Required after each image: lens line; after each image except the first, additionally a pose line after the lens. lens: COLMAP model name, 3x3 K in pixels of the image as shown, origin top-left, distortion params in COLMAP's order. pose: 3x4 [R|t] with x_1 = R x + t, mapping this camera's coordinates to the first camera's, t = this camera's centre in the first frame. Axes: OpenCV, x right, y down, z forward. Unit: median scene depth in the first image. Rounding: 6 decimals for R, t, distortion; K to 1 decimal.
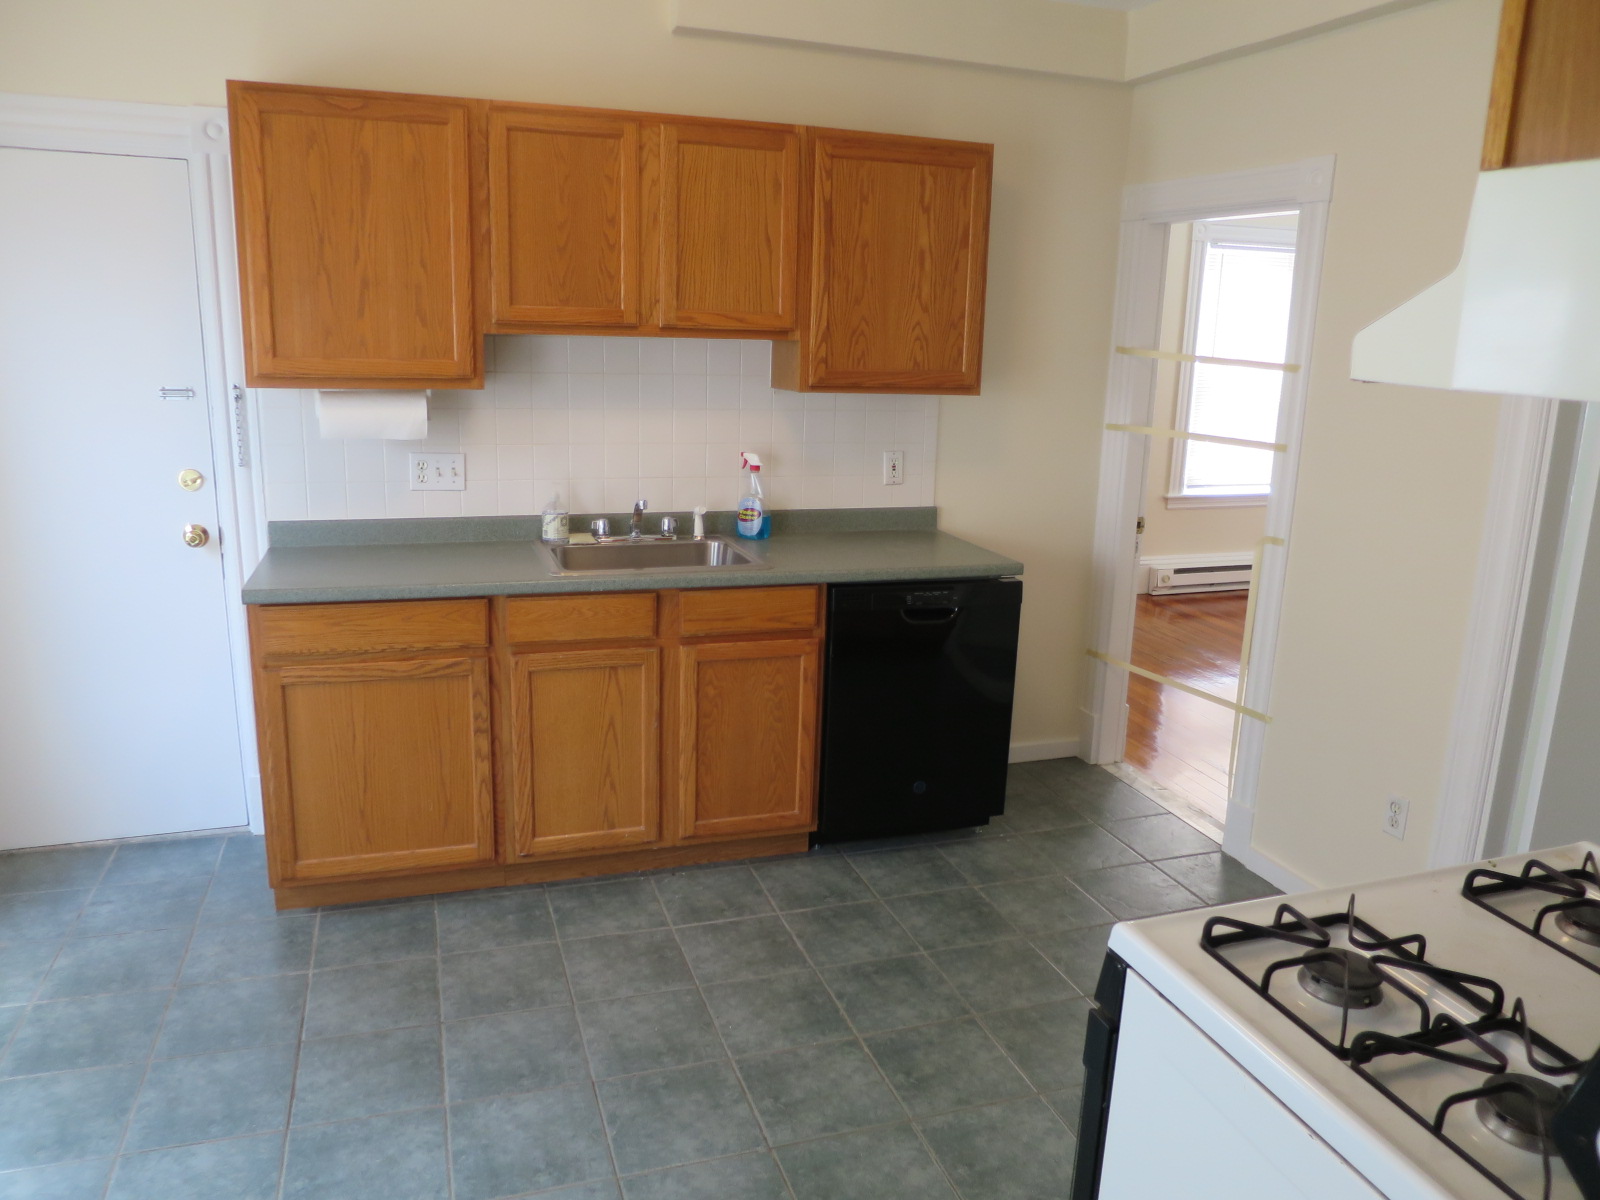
lens RADIAL K [[1154.0, 0, 800.0], [0, 1154.0, 600.0], [0, 0, 1]] dist [-0.037559, -0.005151]
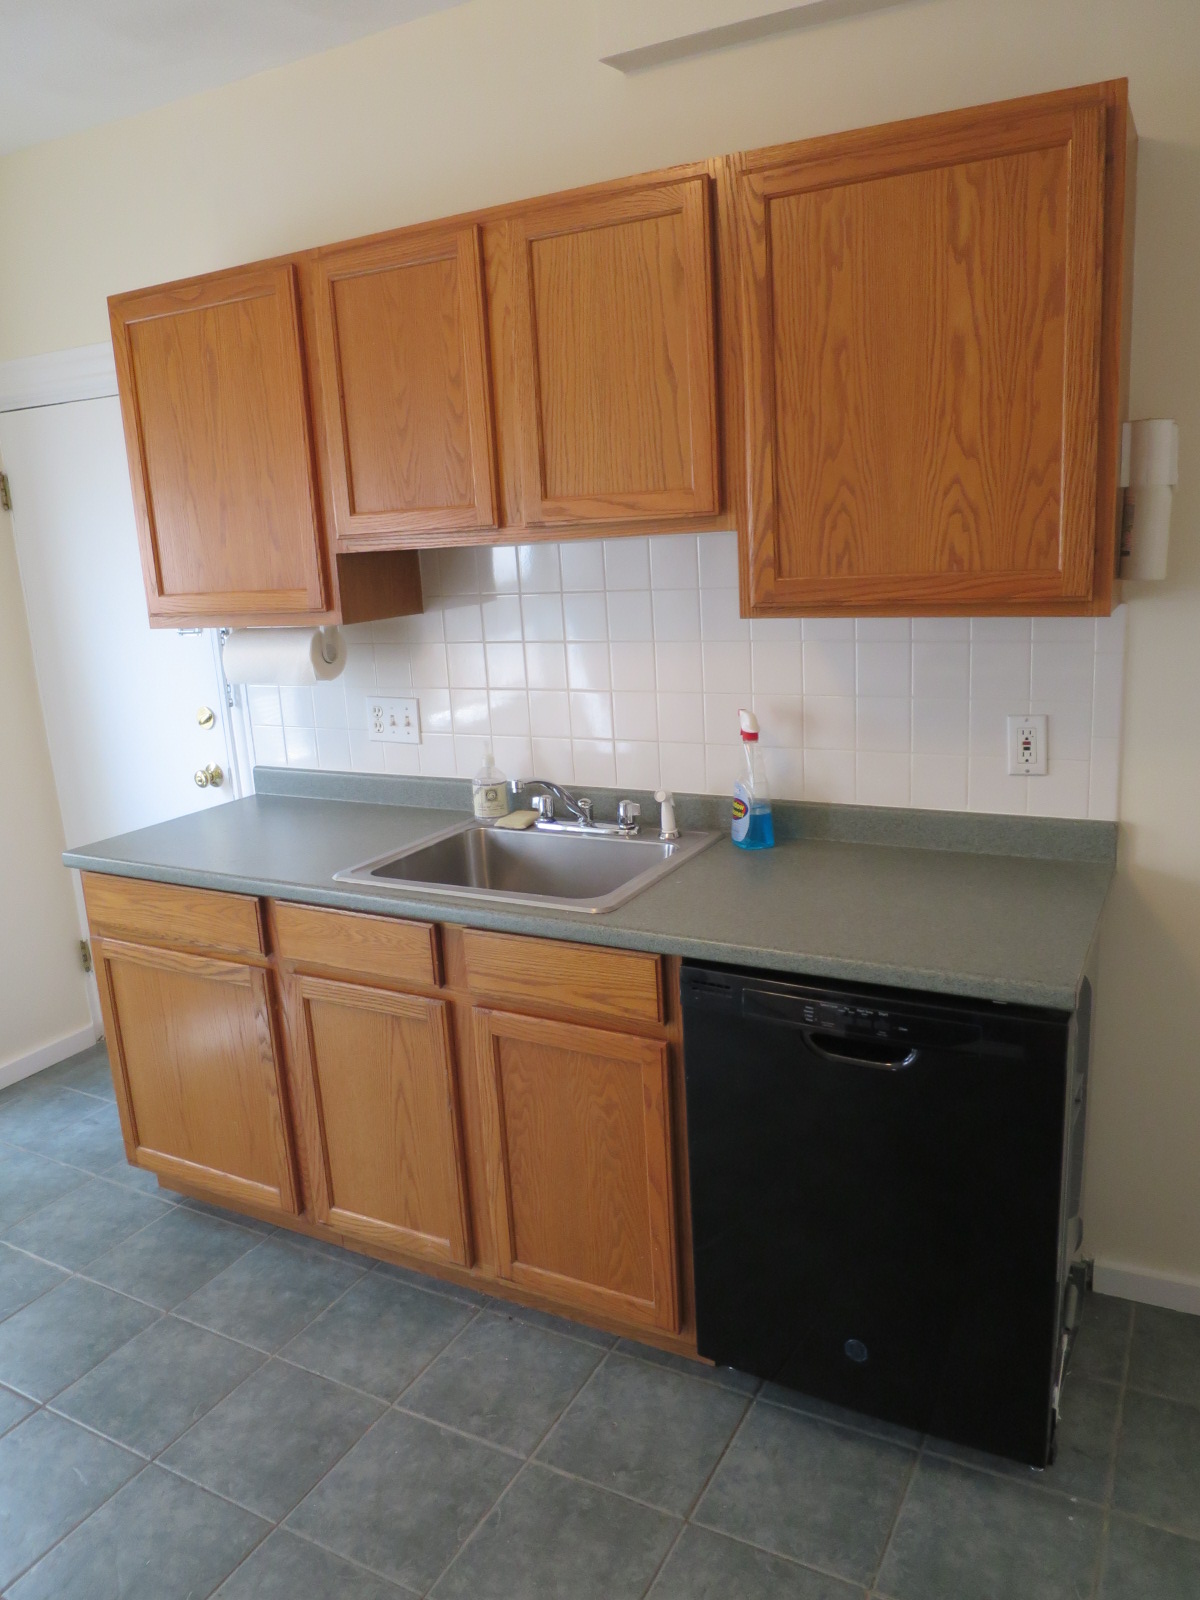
lens RADIAL K [[1154.0, 0, 600.0], [0, 1154.0, 800.0], [0, 0, 1]] dist [-0.037559, -0.005151]
pose [[0.681001, 0.102536, -0.725069, 0.406013], [-0.090639, 0.994337, 0.055484, -0.119370], [0.726652, 0.027935, 0.686438, 0.570825]]
